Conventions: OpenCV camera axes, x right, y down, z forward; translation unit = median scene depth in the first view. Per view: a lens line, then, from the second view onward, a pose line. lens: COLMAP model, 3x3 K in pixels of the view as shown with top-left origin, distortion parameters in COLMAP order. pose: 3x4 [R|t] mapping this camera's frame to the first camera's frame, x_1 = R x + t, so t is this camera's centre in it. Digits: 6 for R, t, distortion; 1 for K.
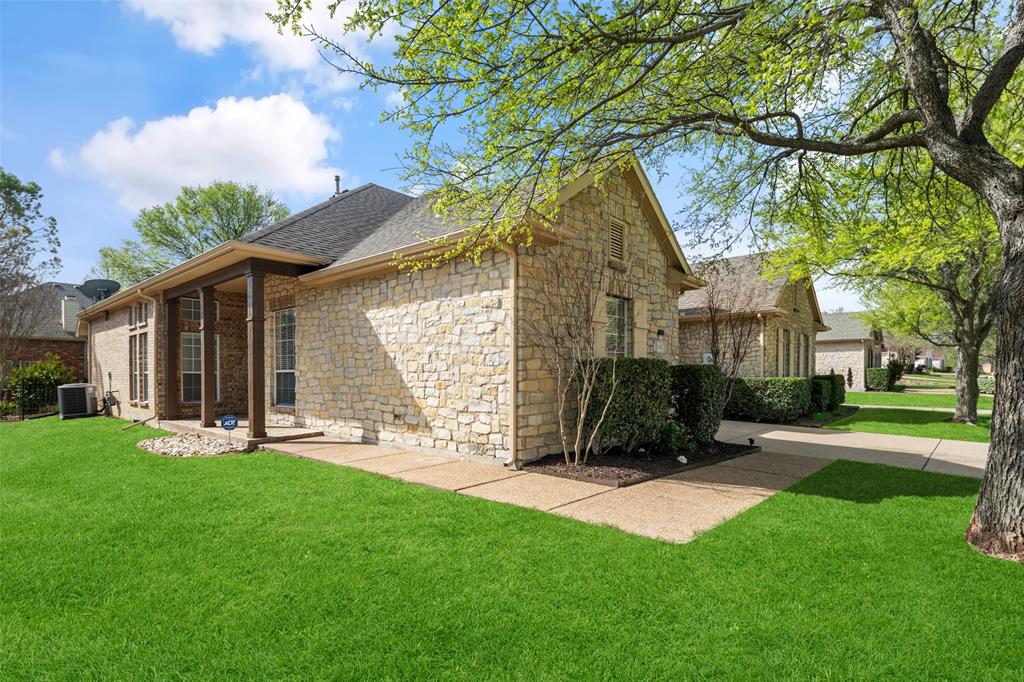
lens RADIAL K [[502.7, 0, 510.5], [0, 502.7, 339.4], [0, 0, 1]] dist [0.006922, -0.002709]
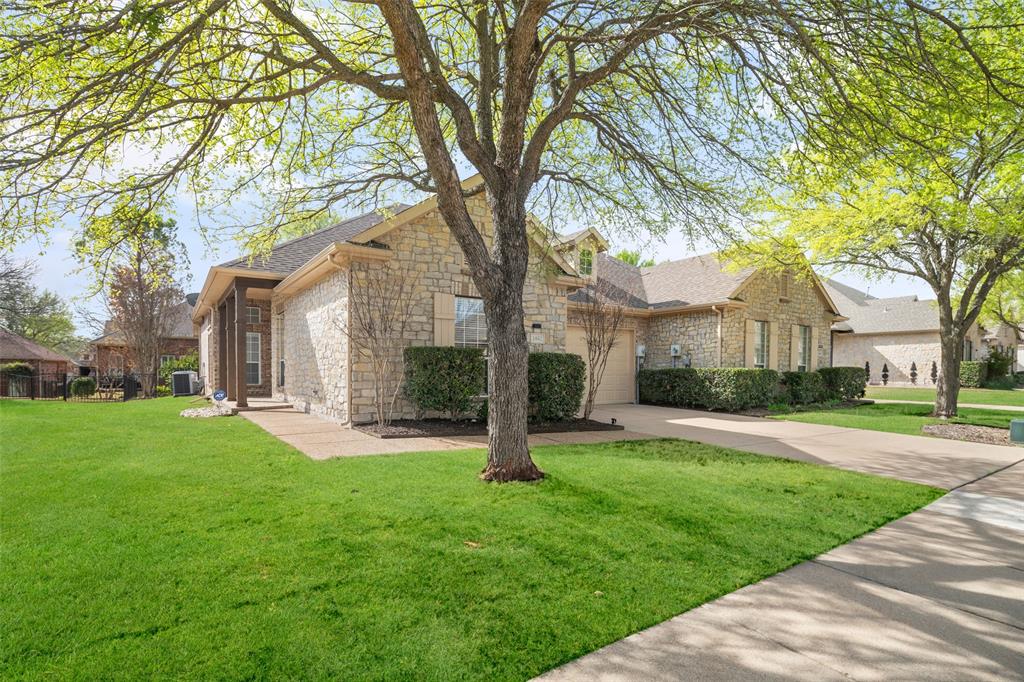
lens RADIAL K [[502.7, 0, 514.6], [0, 502.7, 344.1], [0, 0, 1]] dist [0.006922, -0.002709]
pose [[0.971975, -0.007747, -0.234958, 0.349900], [0.011737, 0.999810, 0.015585, 0.006385], [0.234792, -0.017906, 0.971881, -0.102505]]
